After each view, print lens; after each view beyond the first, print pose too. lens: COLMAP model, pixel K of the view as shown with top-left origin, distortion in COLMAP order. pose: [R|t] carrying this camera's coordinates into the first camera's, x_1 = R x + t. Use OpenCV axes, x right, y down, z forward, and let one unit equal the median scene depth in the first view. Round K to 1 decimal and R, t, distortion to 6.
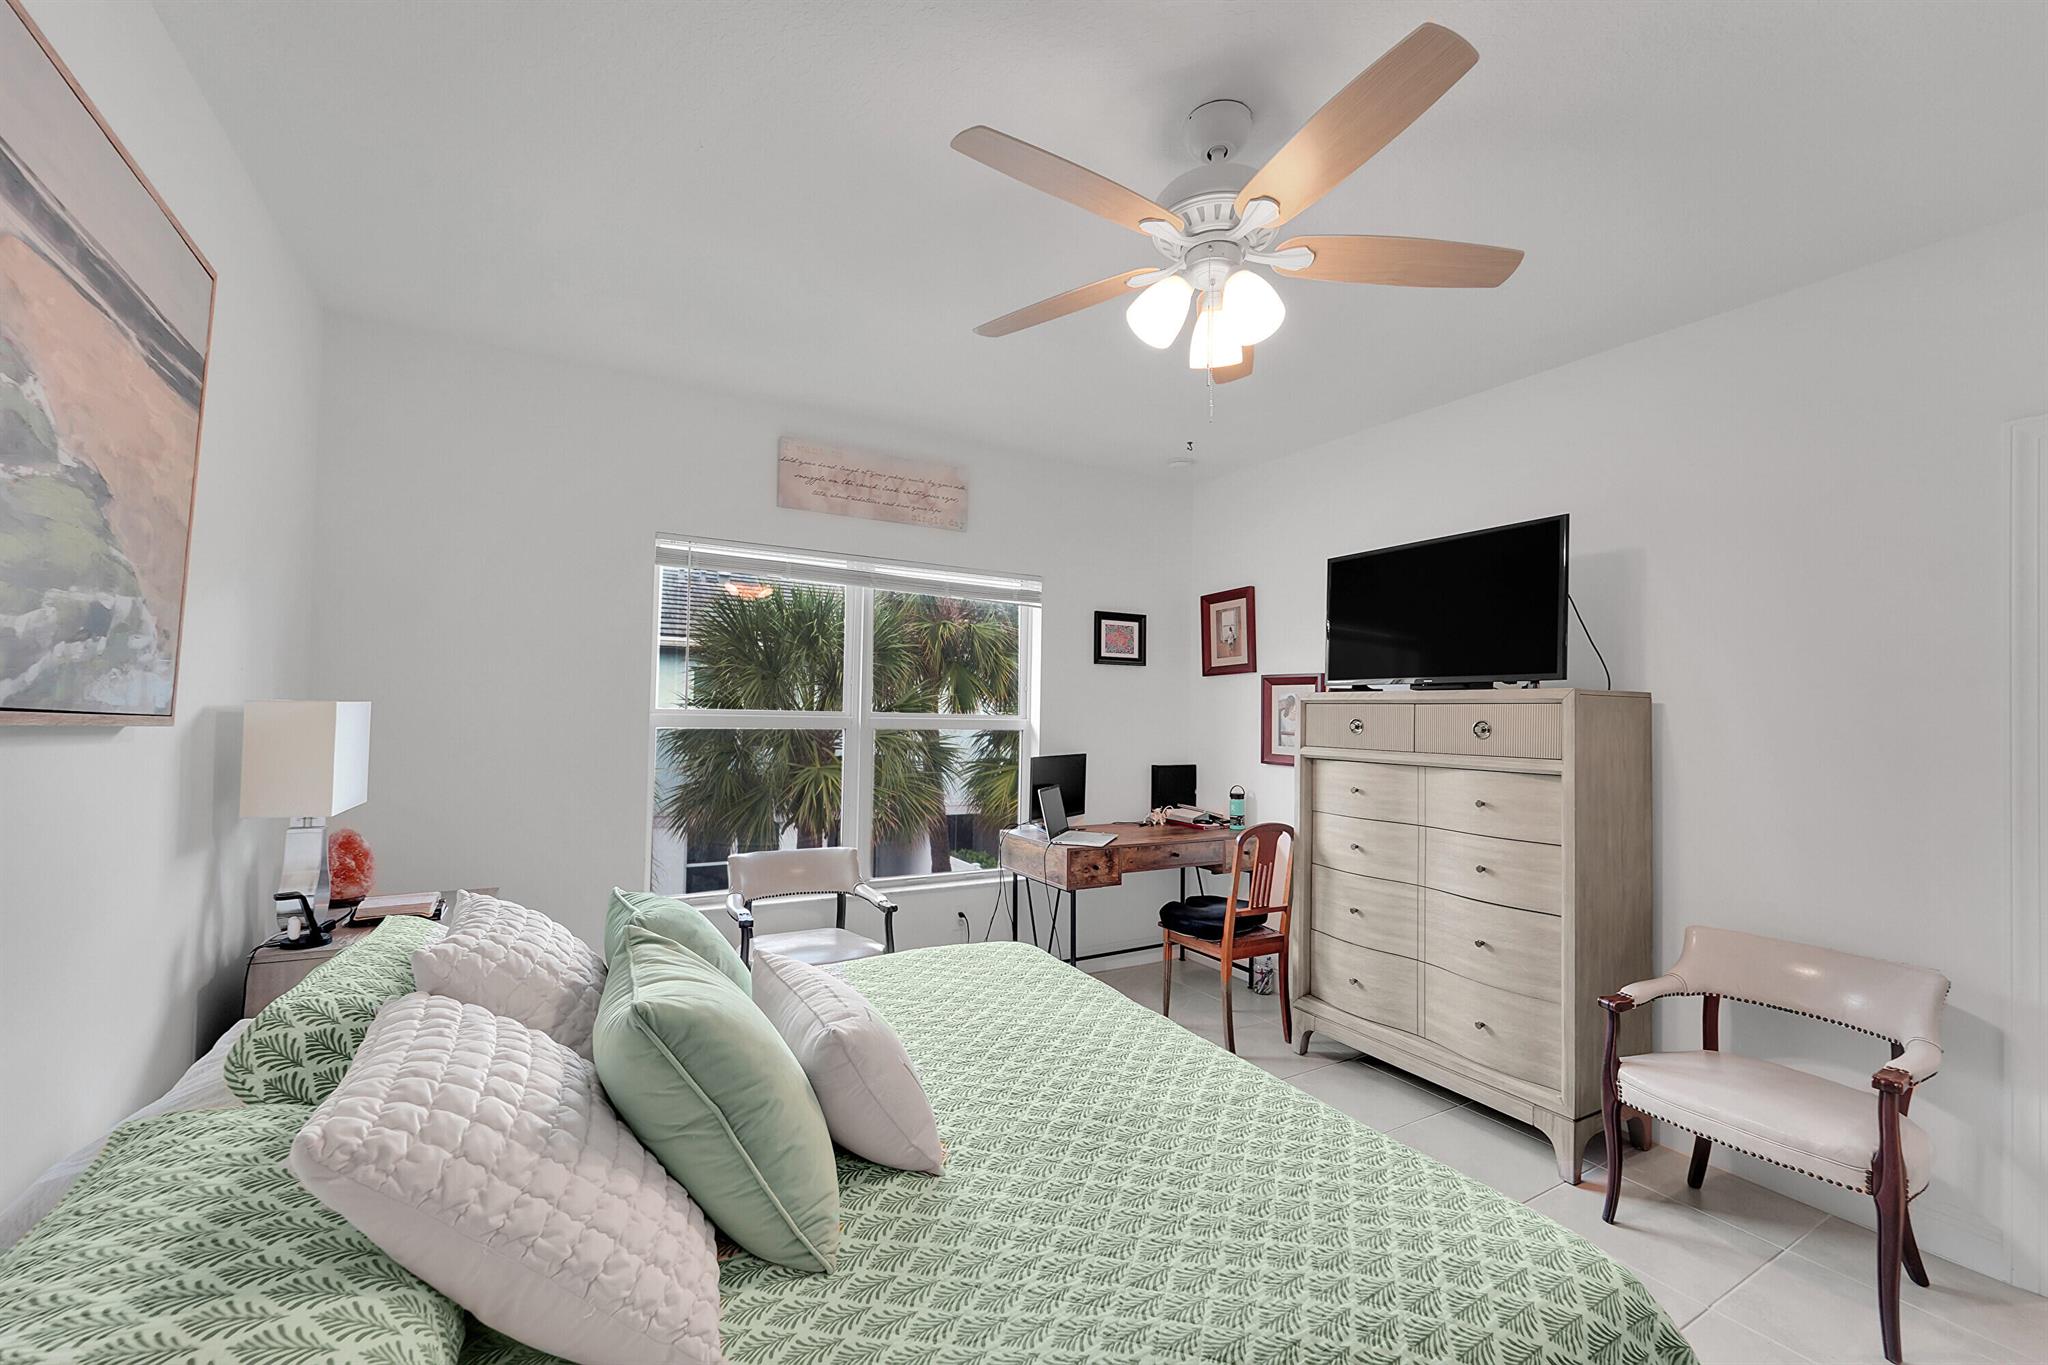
lens RADIAL K [[832.7, 0, 1034.4], [0, 832.7, 685.9], [0, 0, 1]] dist [-0.010811, 0.000368]
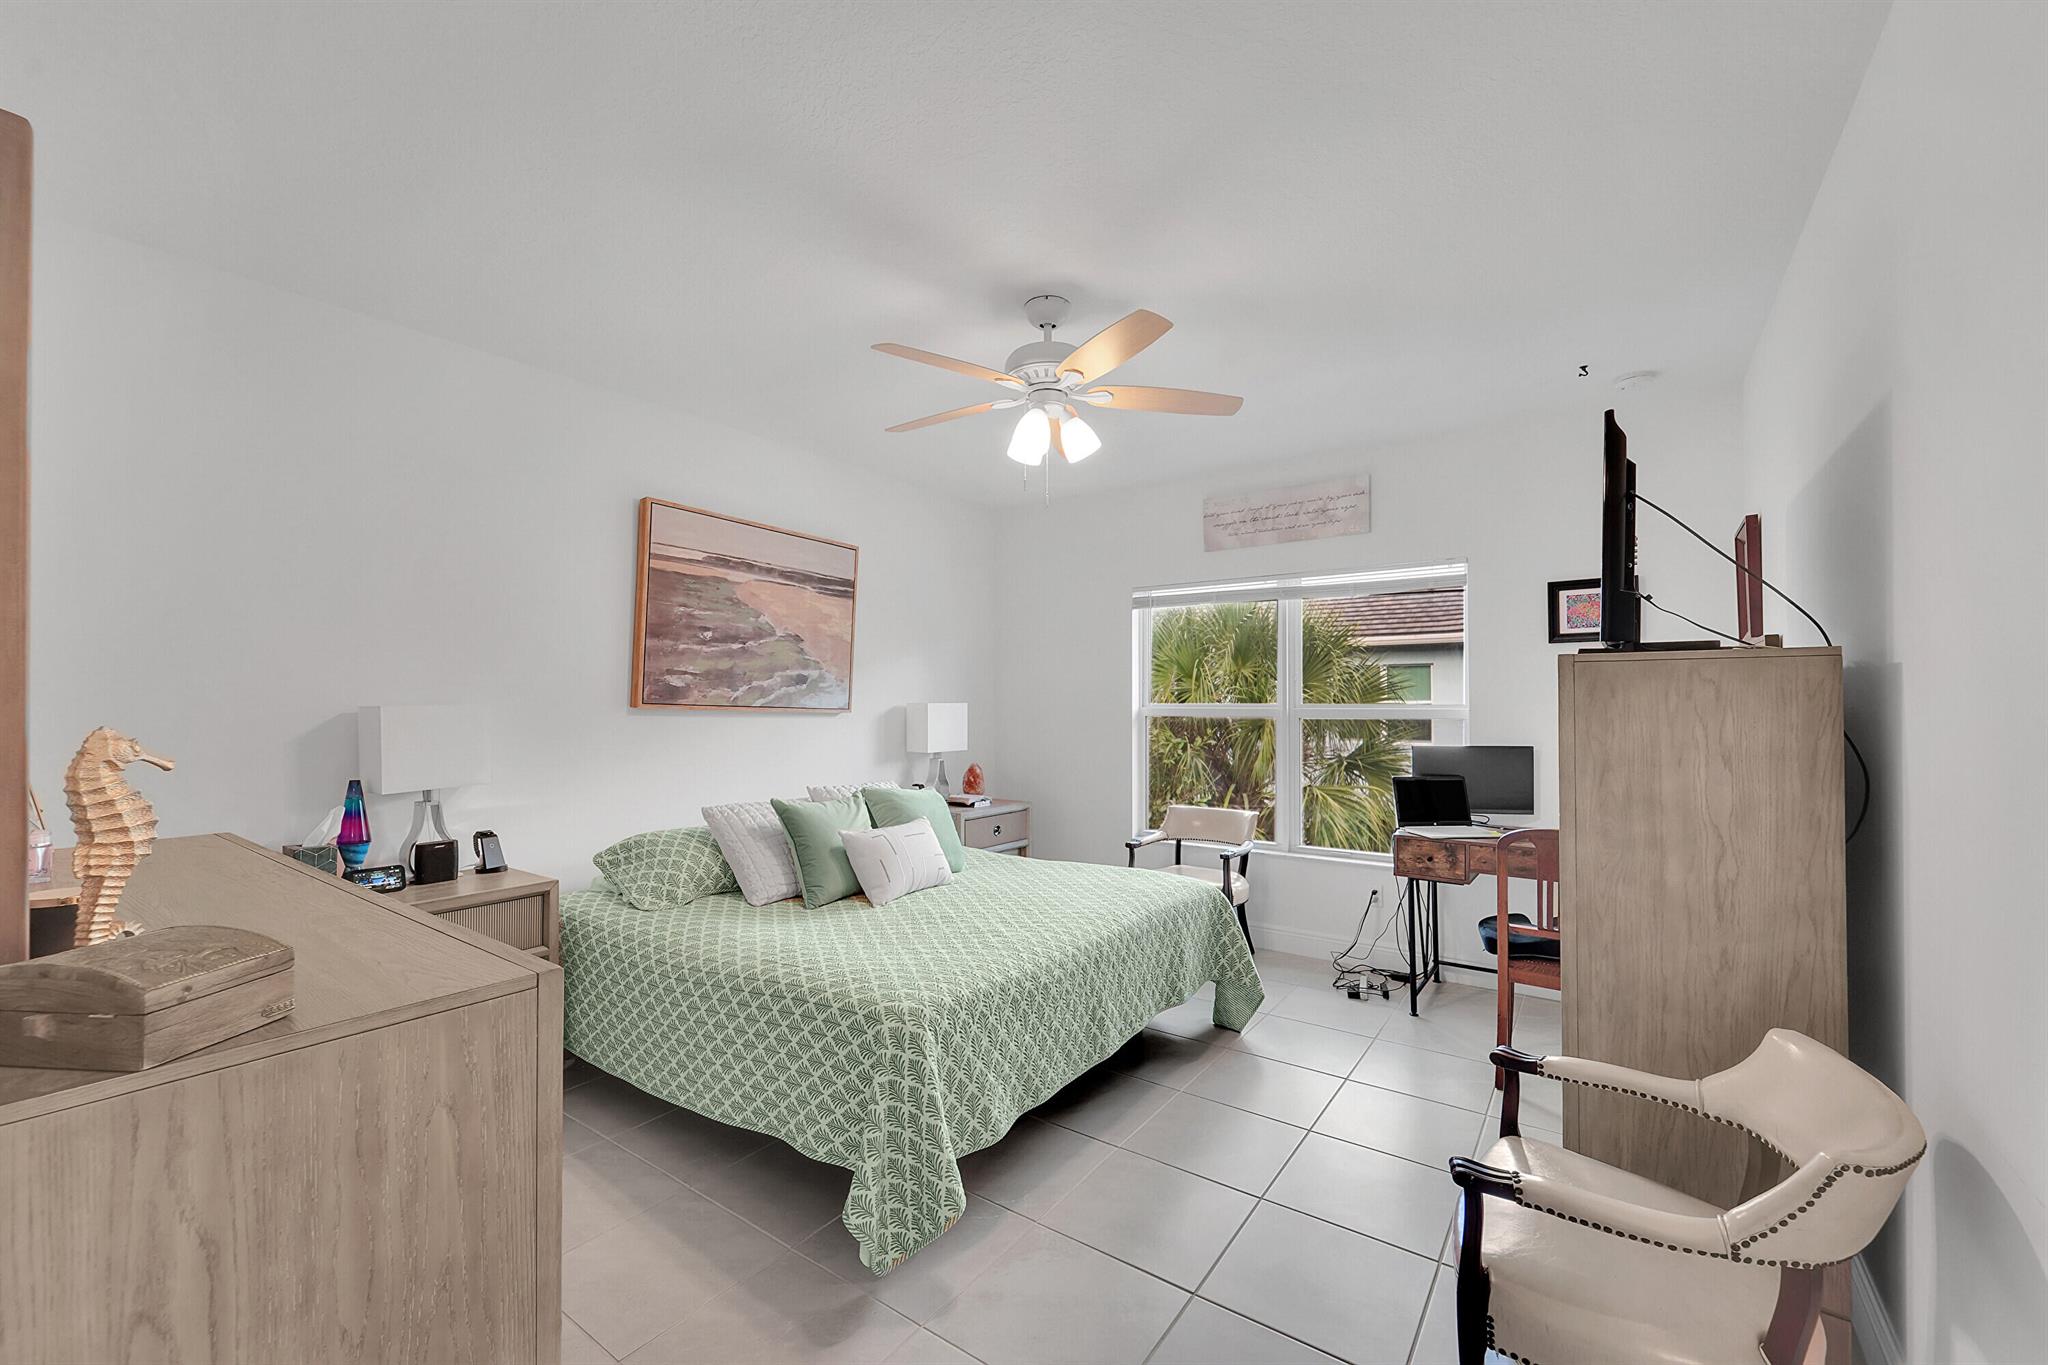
lens RADIAL K [[832.7, 0, 1012.8], [0, 832.7, 695.7], [0, 0, 1]] dist [-0.010811, 0.000368]
pose [[0.378659, -0.028115, -0.925109, 0.820558], [0.038480, 0.999153, -0.014615, 0.024070], [0.924736, -0.030064, 0.379420, 0.195822]]
